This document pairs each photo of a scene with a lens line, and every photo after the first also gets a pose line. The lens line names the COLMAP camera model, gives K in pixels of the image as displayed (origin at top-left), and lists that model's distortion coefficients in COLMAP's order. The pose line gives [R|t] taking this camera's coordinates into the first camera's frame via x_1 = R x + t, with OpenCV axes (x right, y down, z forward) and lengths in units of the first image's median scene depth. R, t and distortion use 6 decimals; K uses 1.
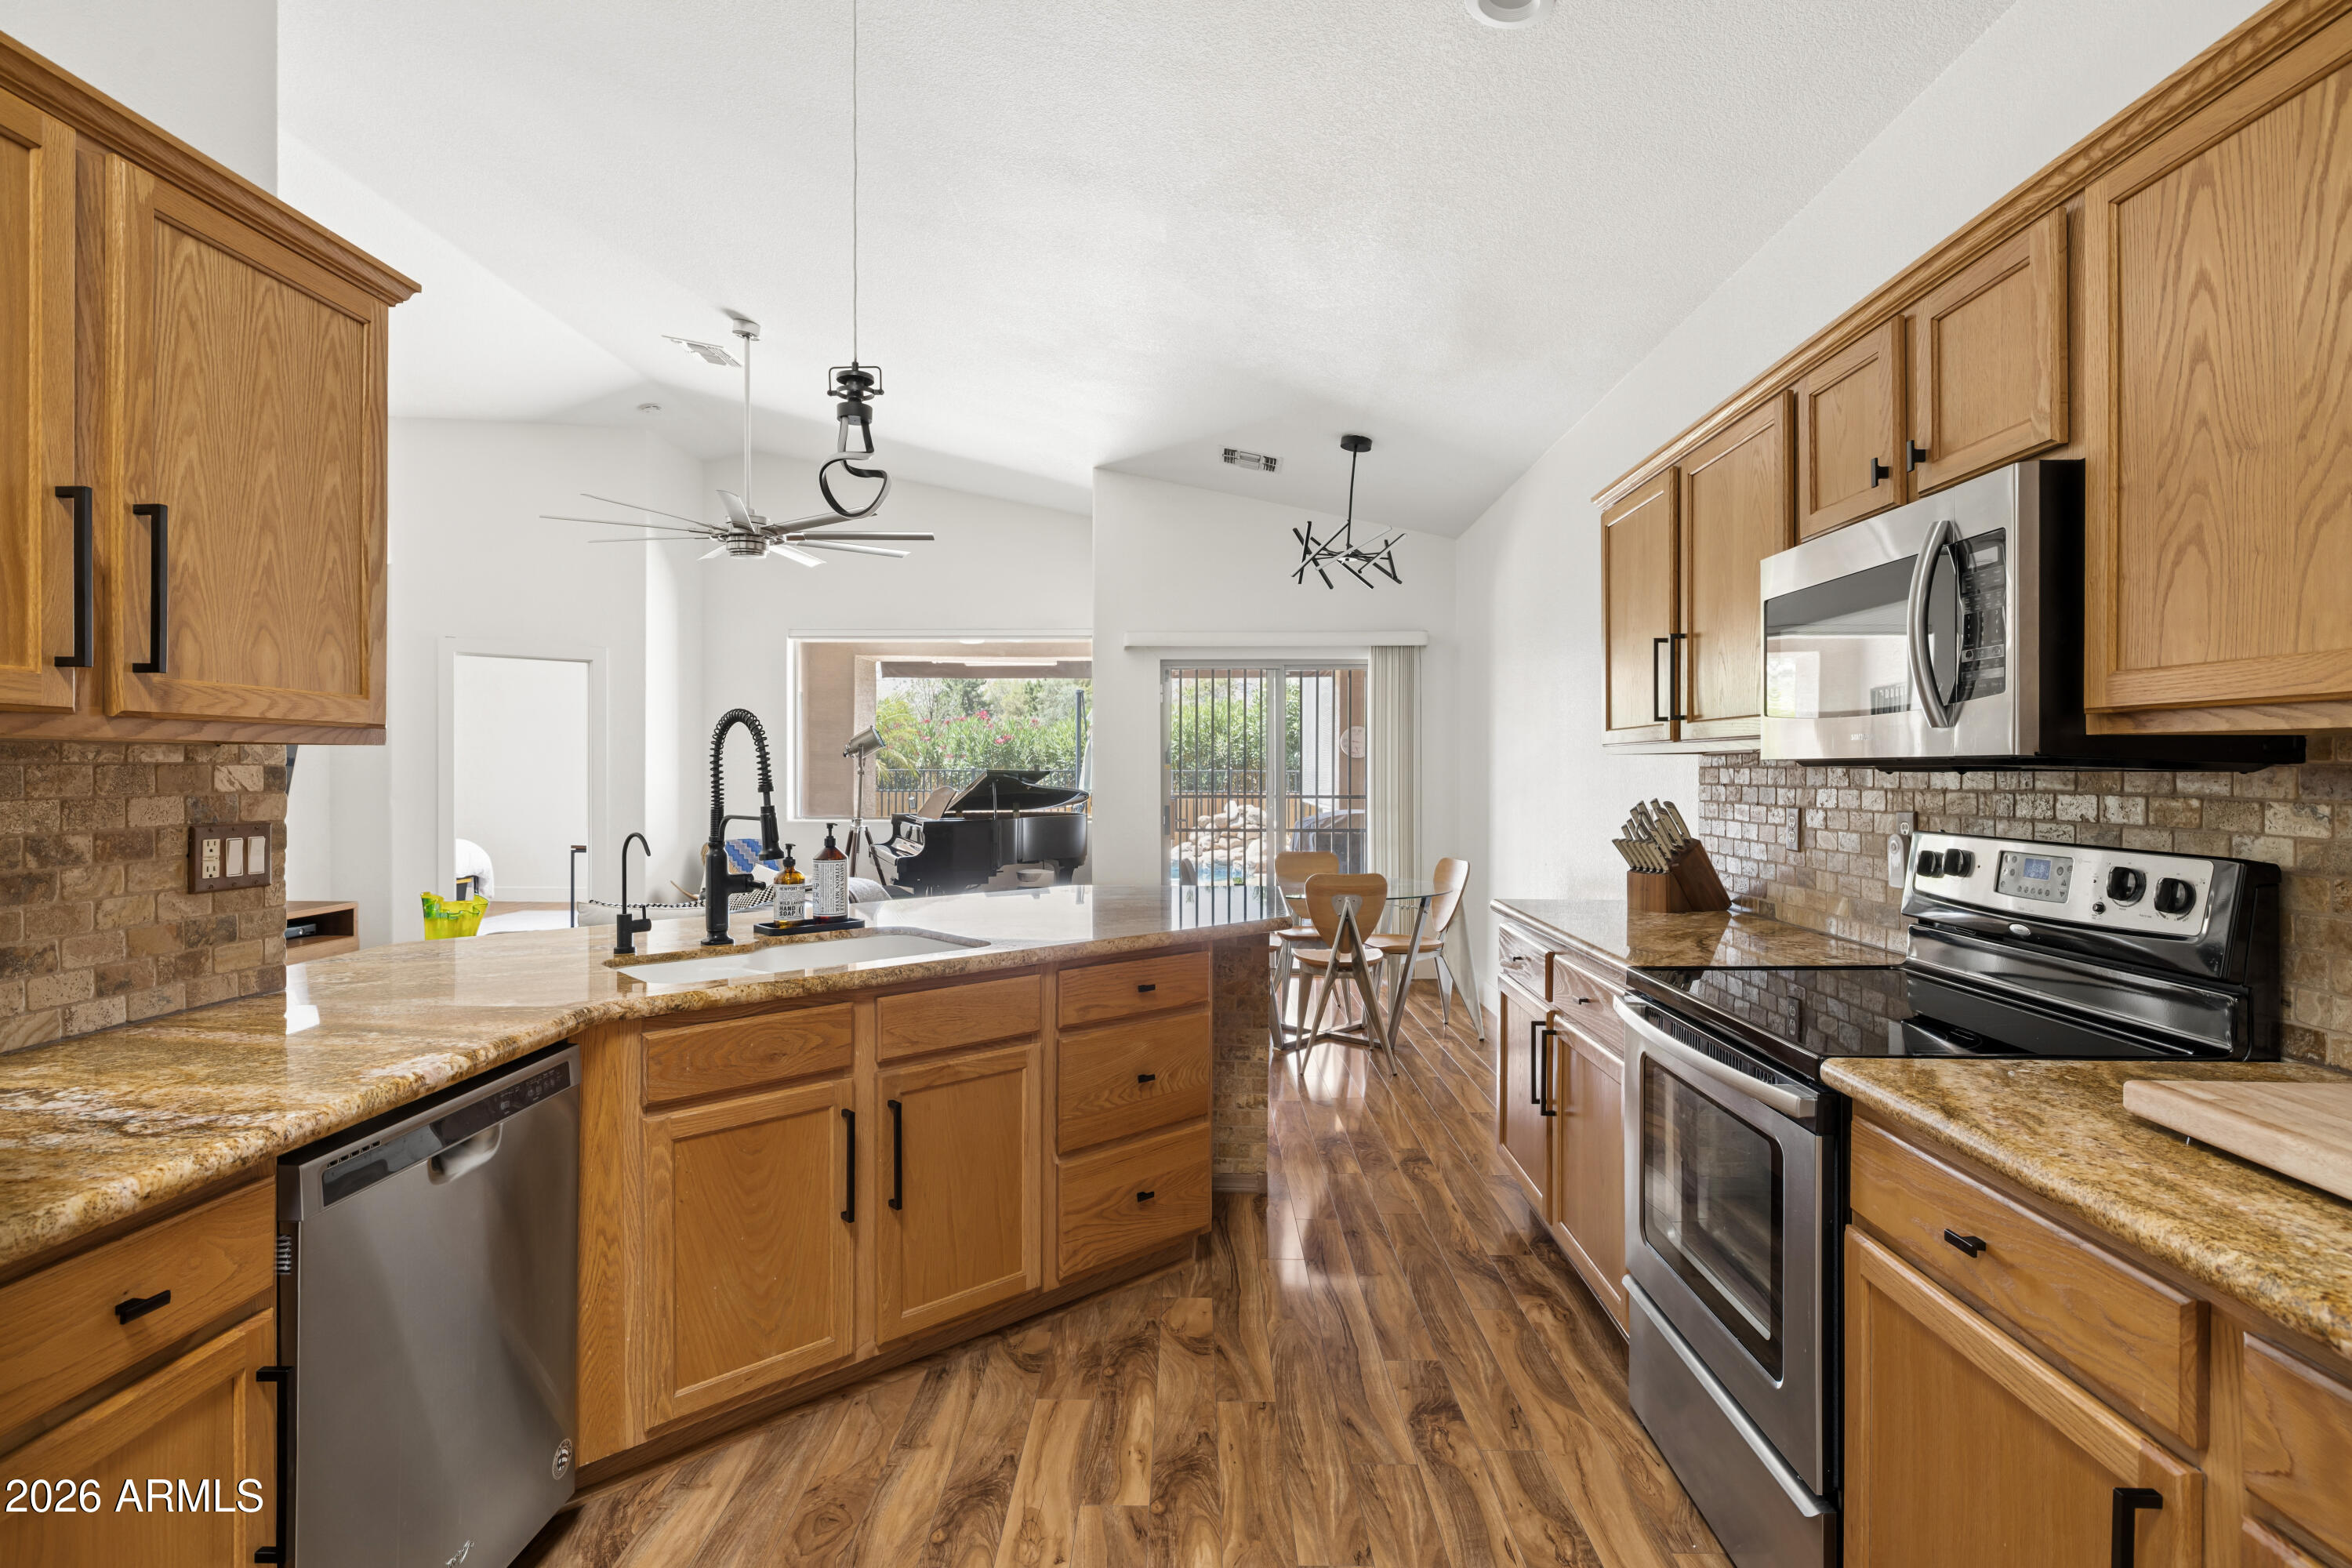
lens RADIAL K [[1195.0, 0, 1187.0], [0, 1195.0, 772.6], [0, 0, 1]] dist [-0.002658, -0.000304]
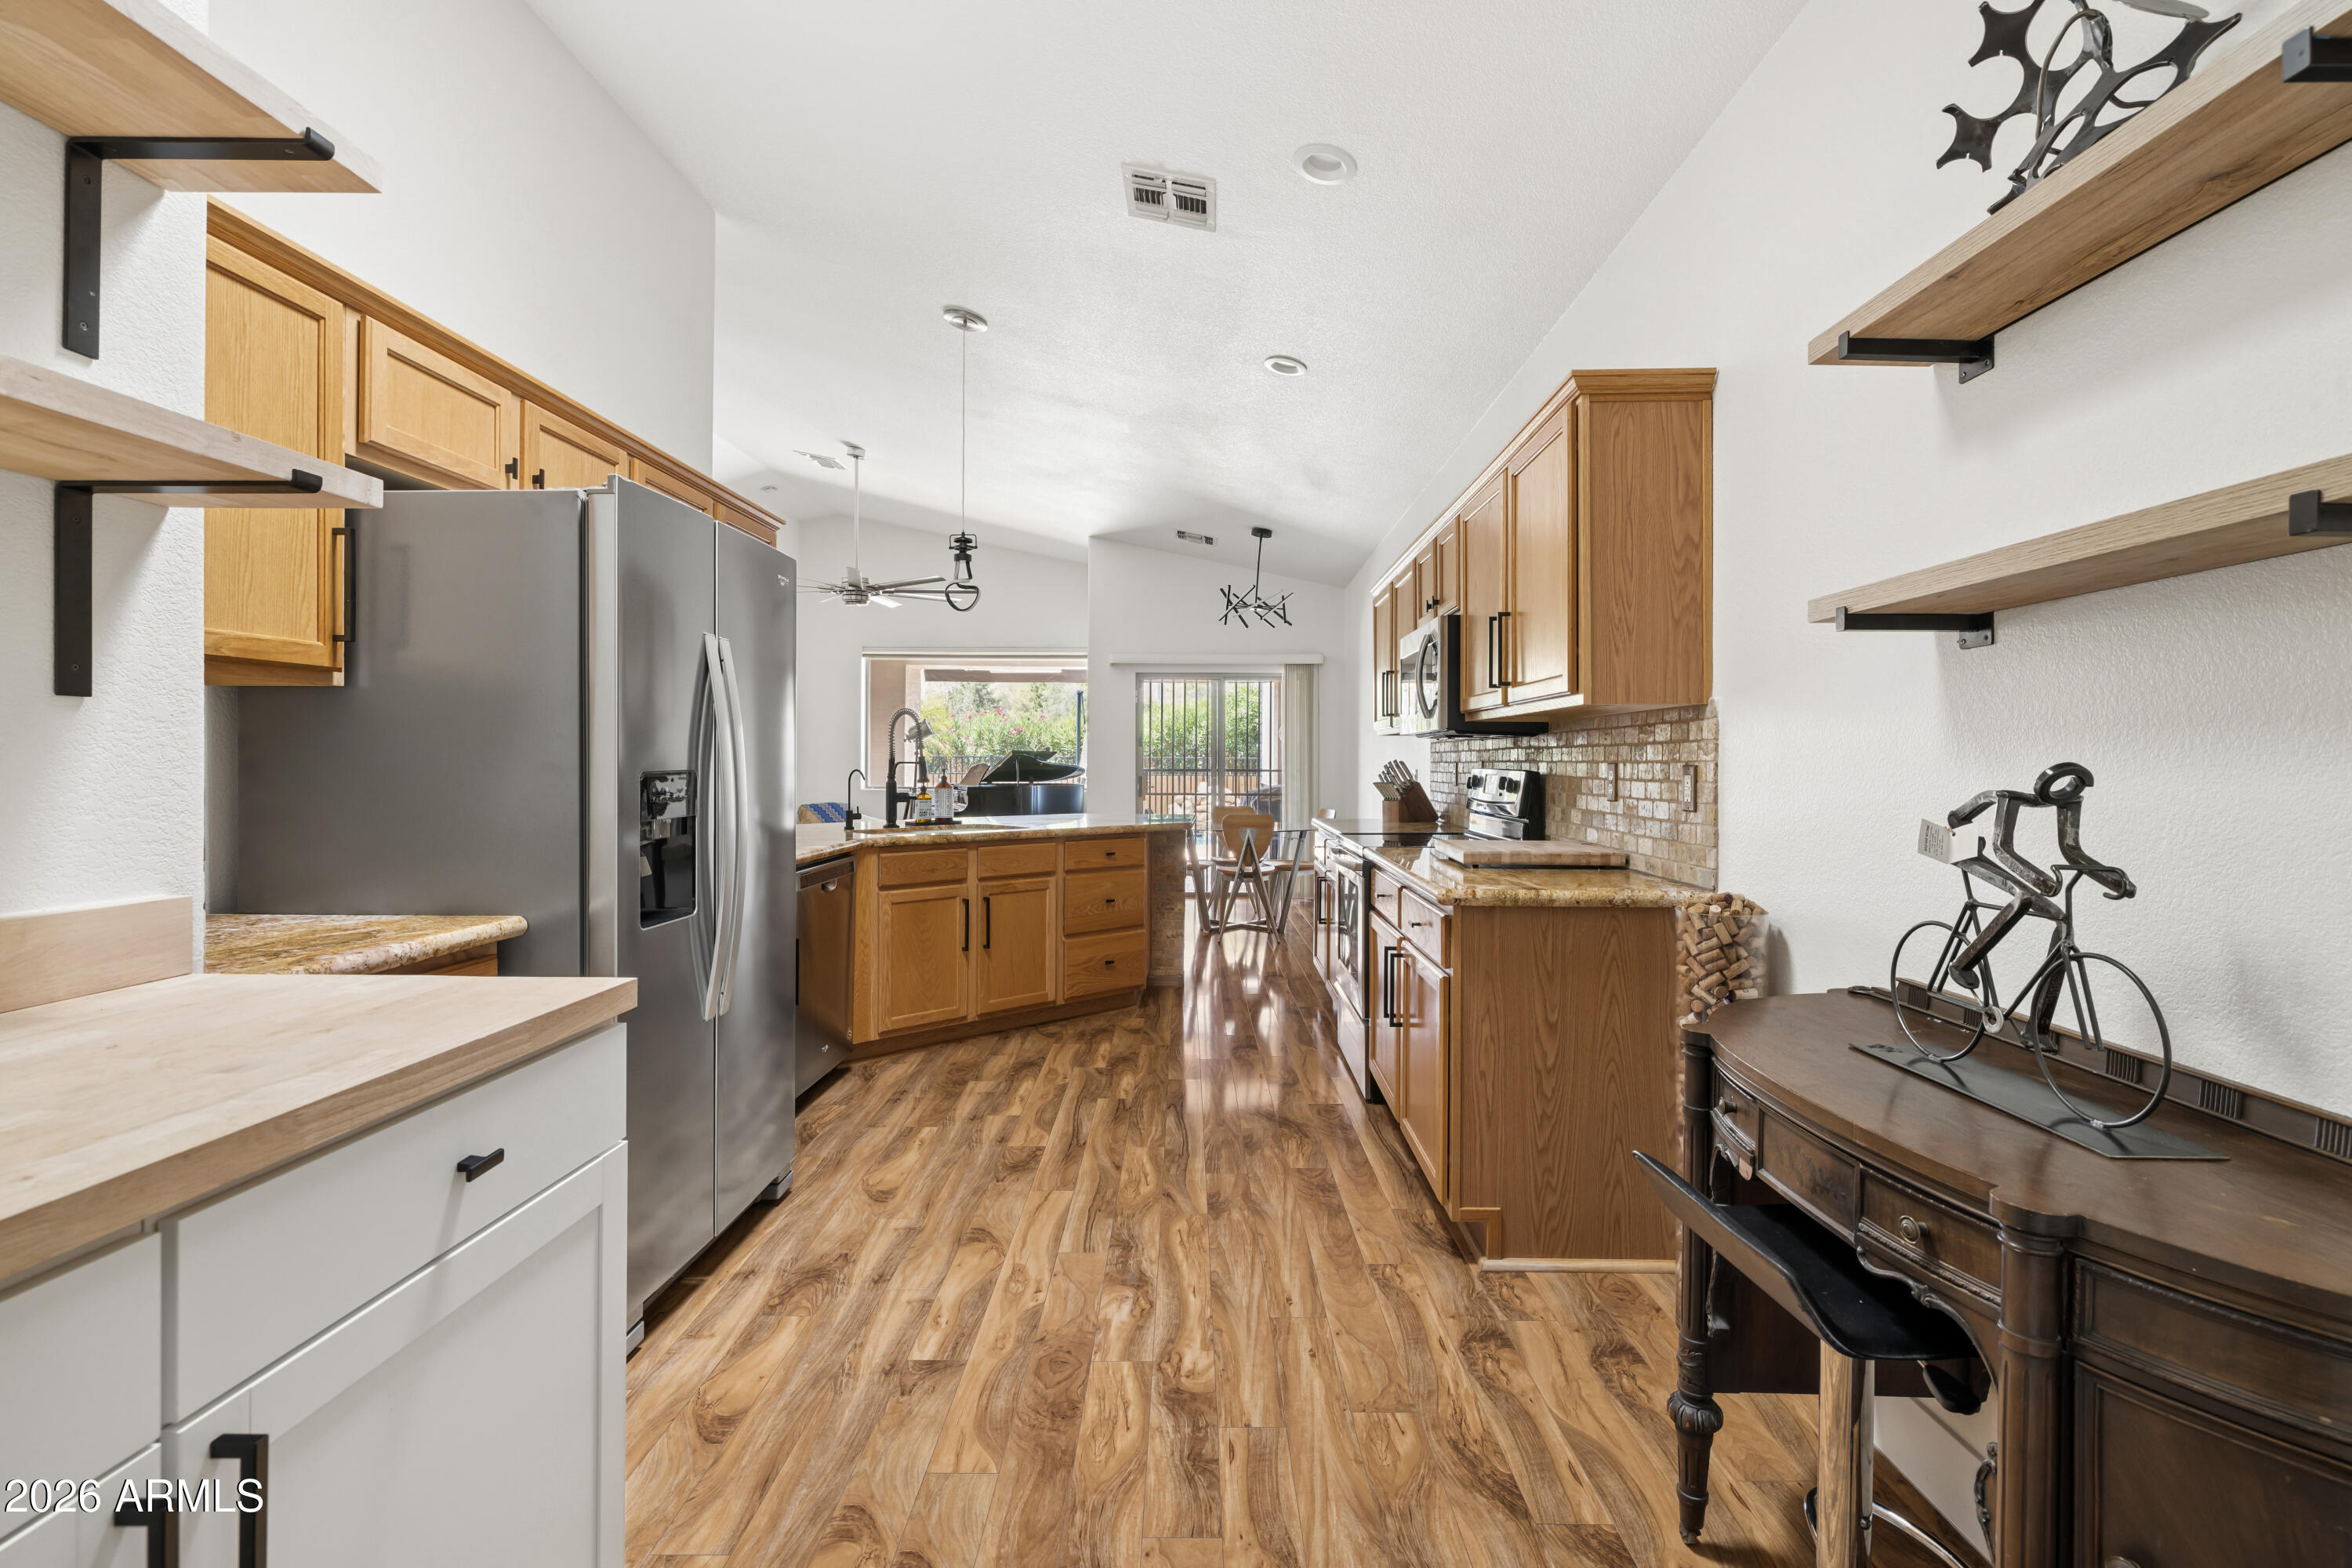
lens RADIAL K [[1094.1, 0, 1161.7], [0, 1094.1, 766.5], [0, 0, 1]] dist [0.000167, 0.000006]
pose [[0.999877, 0.004412, -0.015039, 0.042415], [-0.004381, 0.999988, 0.002112, 0.020339], [0.015048, -0.002046, 0.999885, -0.433485]]
